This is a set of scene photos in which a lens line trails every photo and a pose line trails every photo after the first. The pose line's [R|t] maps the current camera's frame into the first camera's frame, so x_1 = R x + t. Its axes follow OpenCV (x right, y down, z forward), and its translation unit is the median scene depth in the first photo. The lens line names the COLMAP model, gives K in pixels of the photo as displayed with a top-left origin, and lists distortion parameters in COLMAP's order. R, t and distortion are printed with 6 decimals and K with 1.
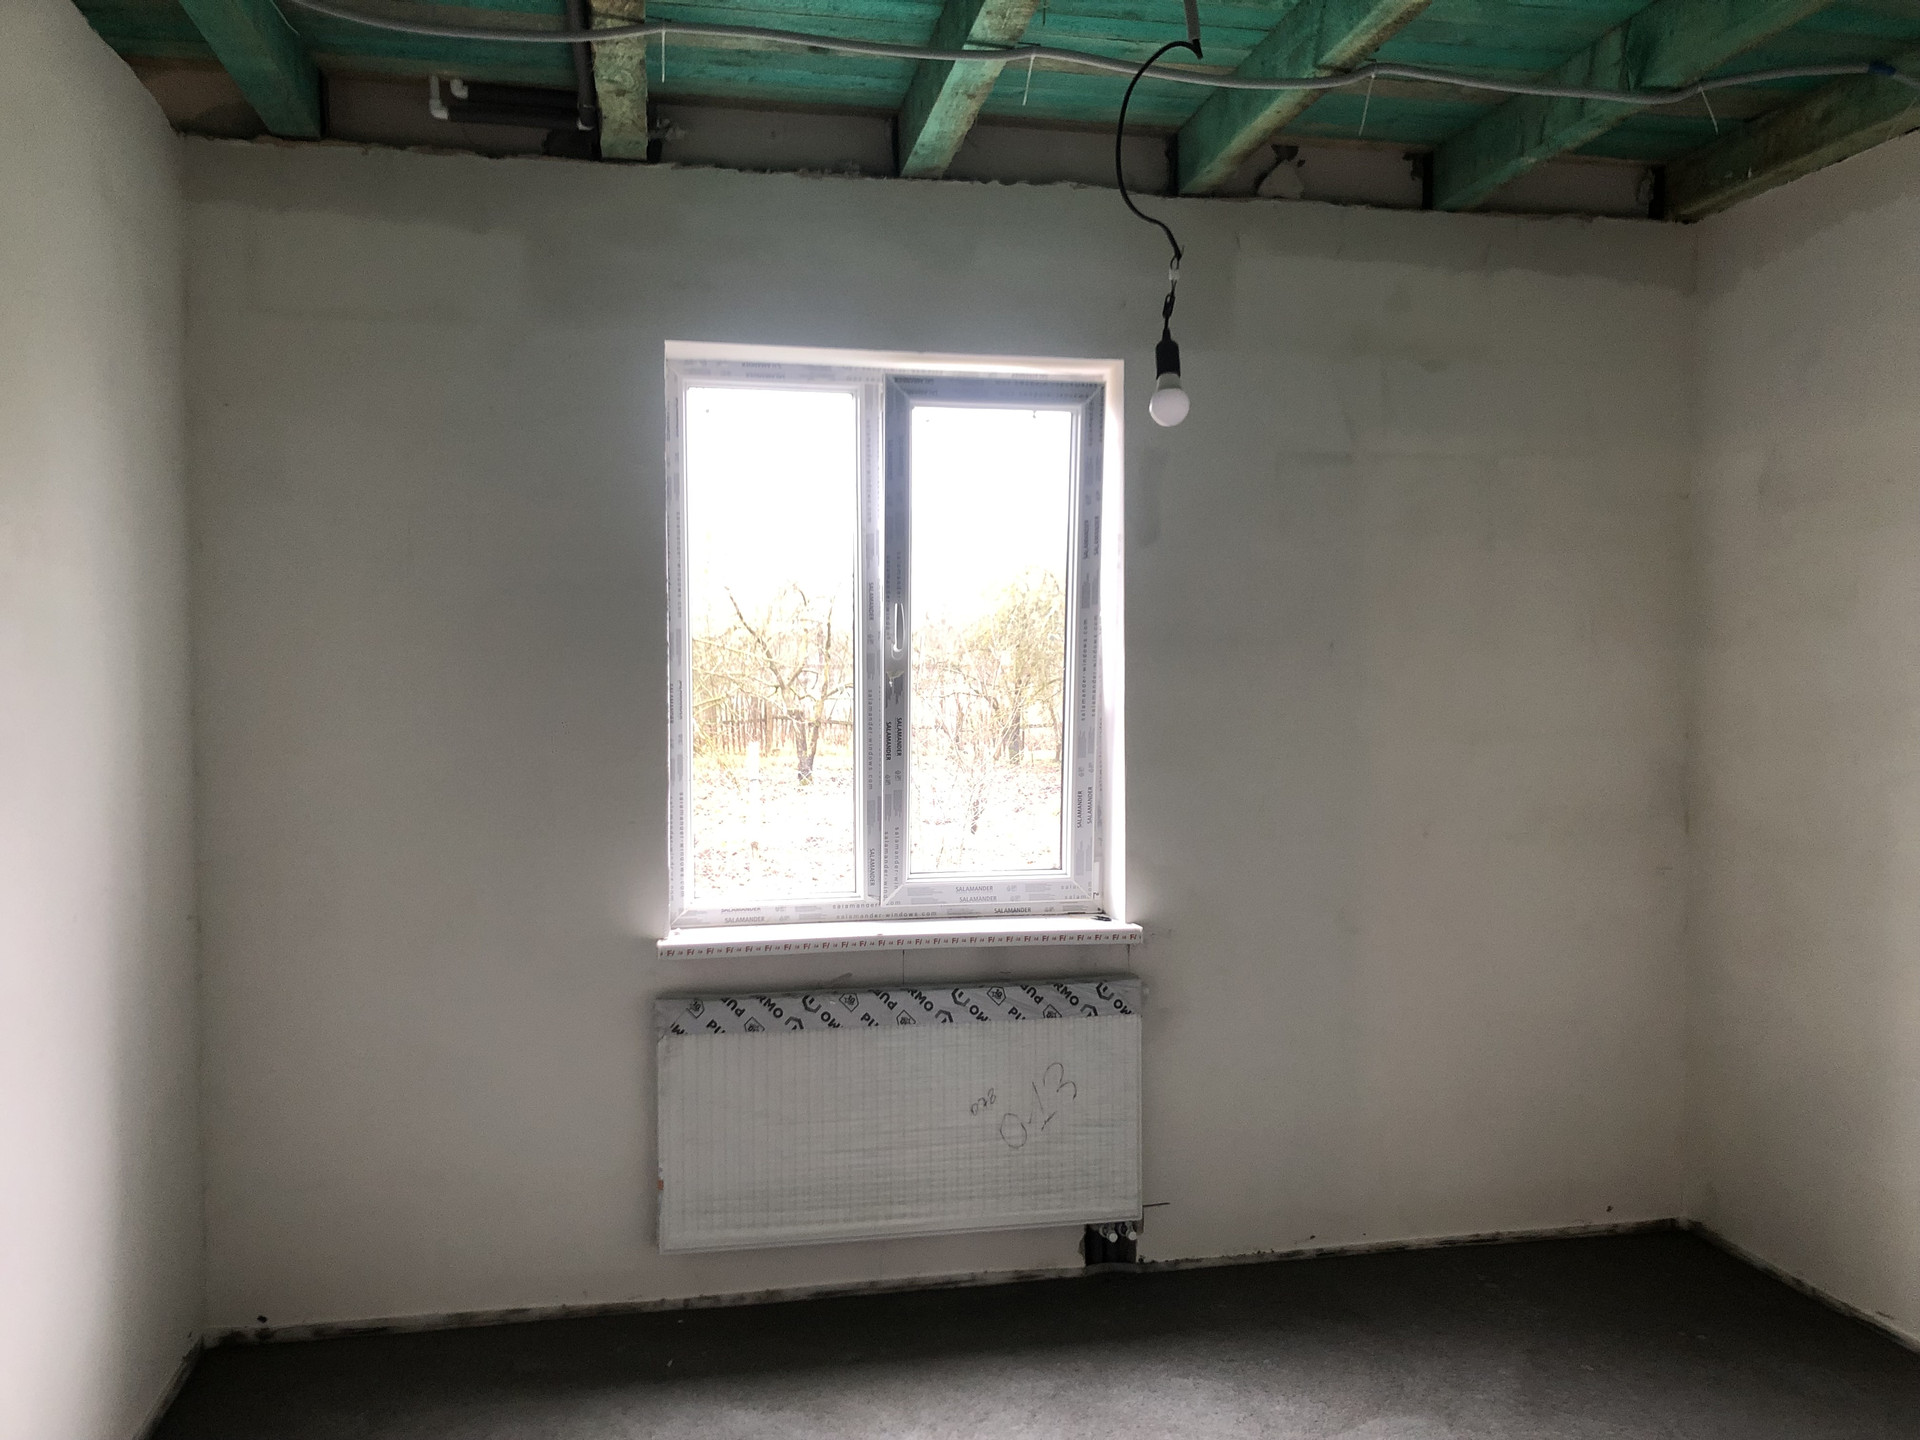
lens RADIAL K [[1617.9, 0, 970.8], [0, 1617.9, 730.8], [0, 0, 1]] dist [-0.003159, 0.005840]
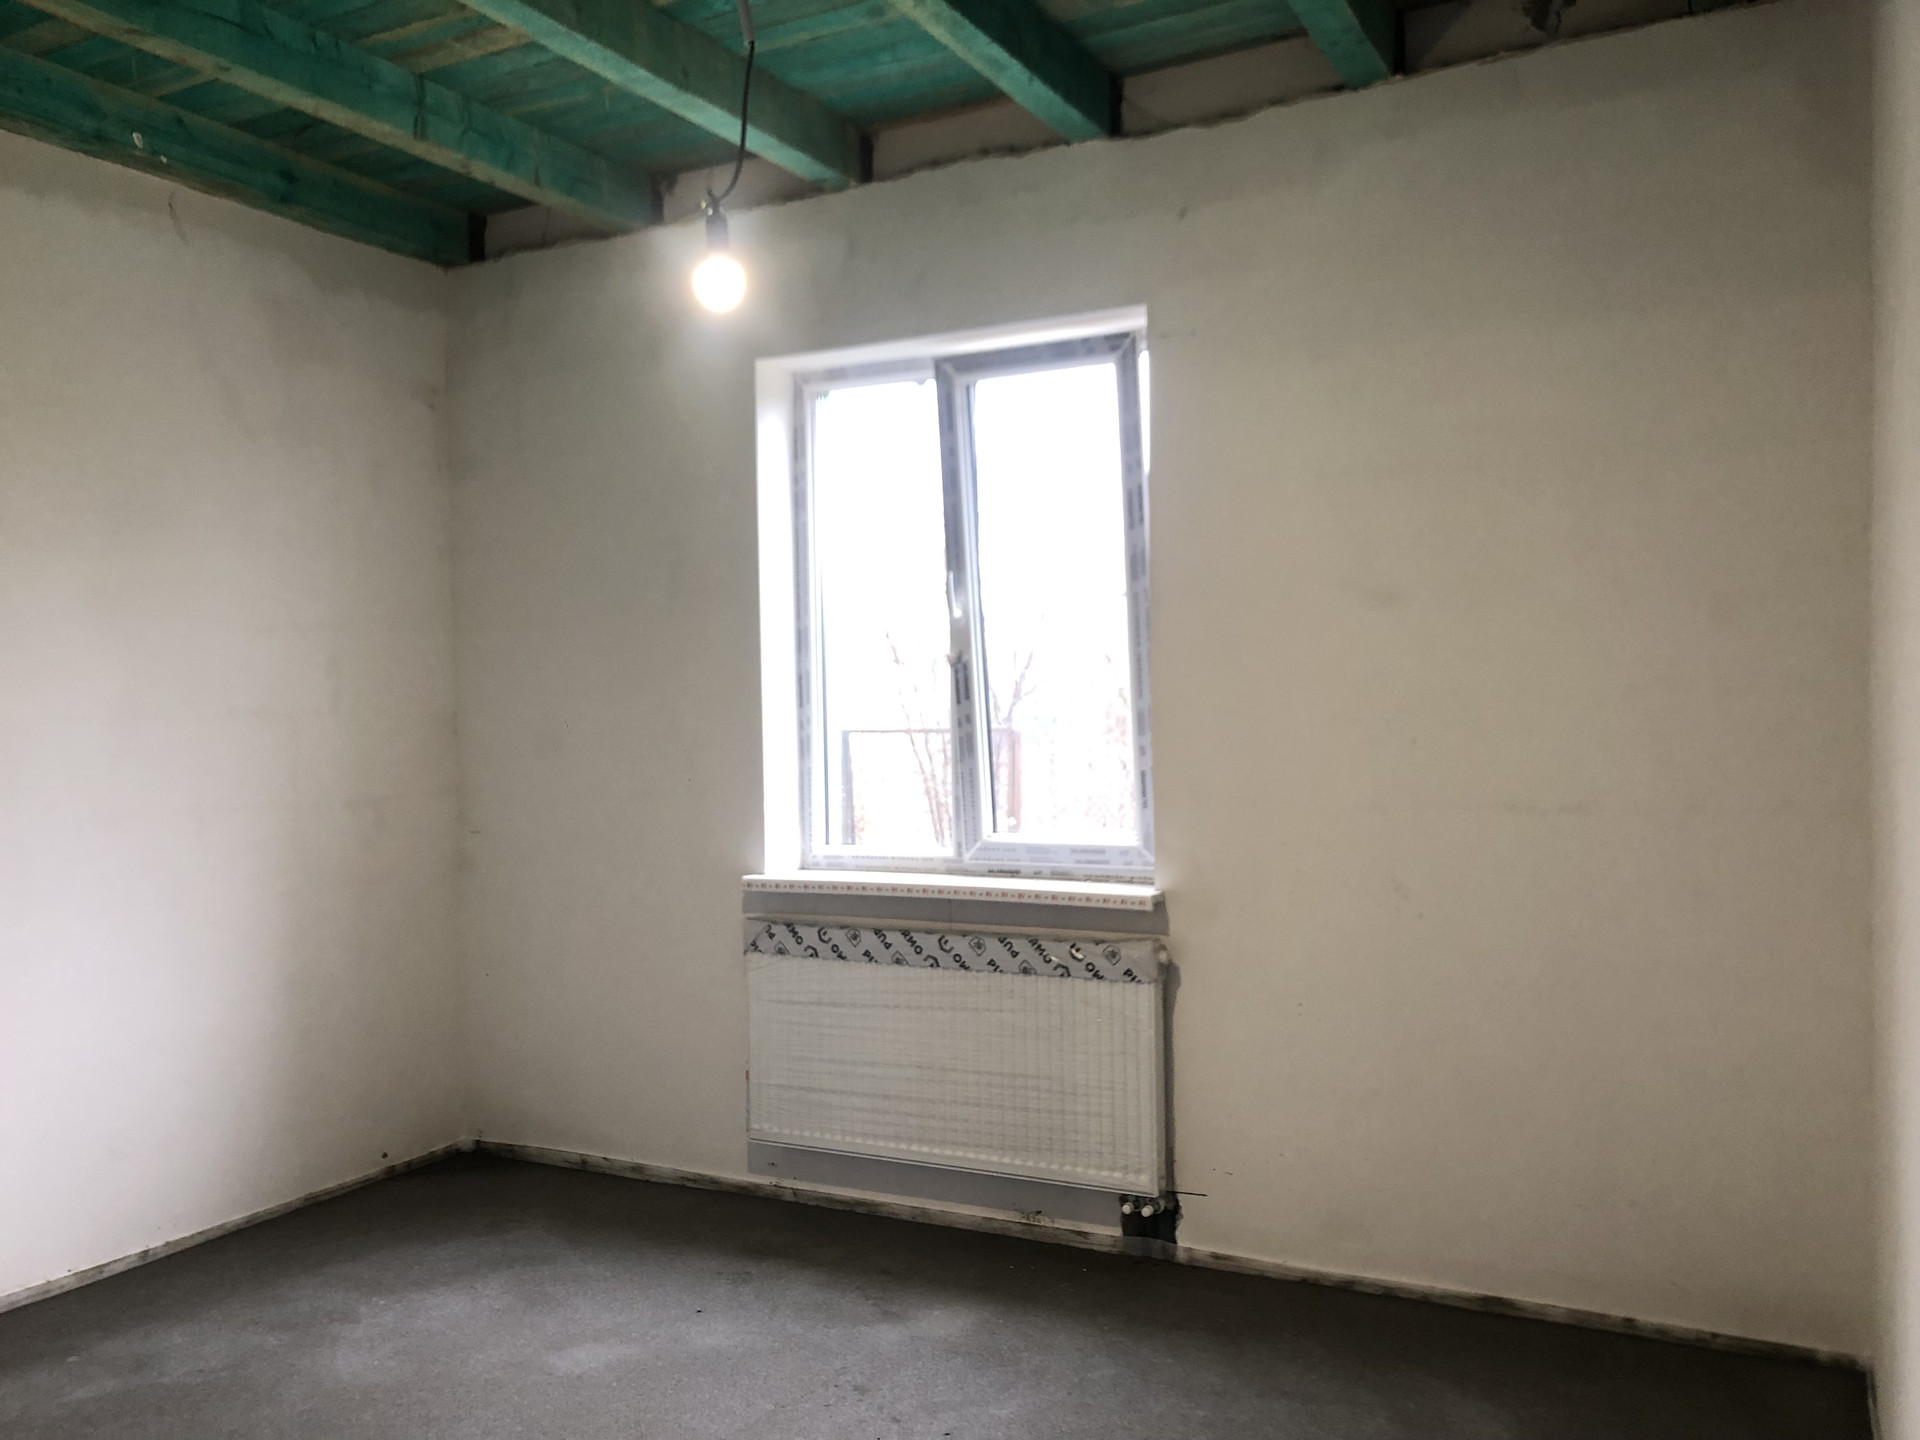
lens RADIAL K [[1695.4, 0, 1000.3], [0, 1695.4, 714.9], [0, 0, 1]] dist [0.054785, -0.000193]
pose [[0.760271, 0.004975, -0.649587, 0.700640], [0.005492, 0.999886, 0.014086, -0.000036], [0.649582, -0.014277, 0.760157, 0.174904]]
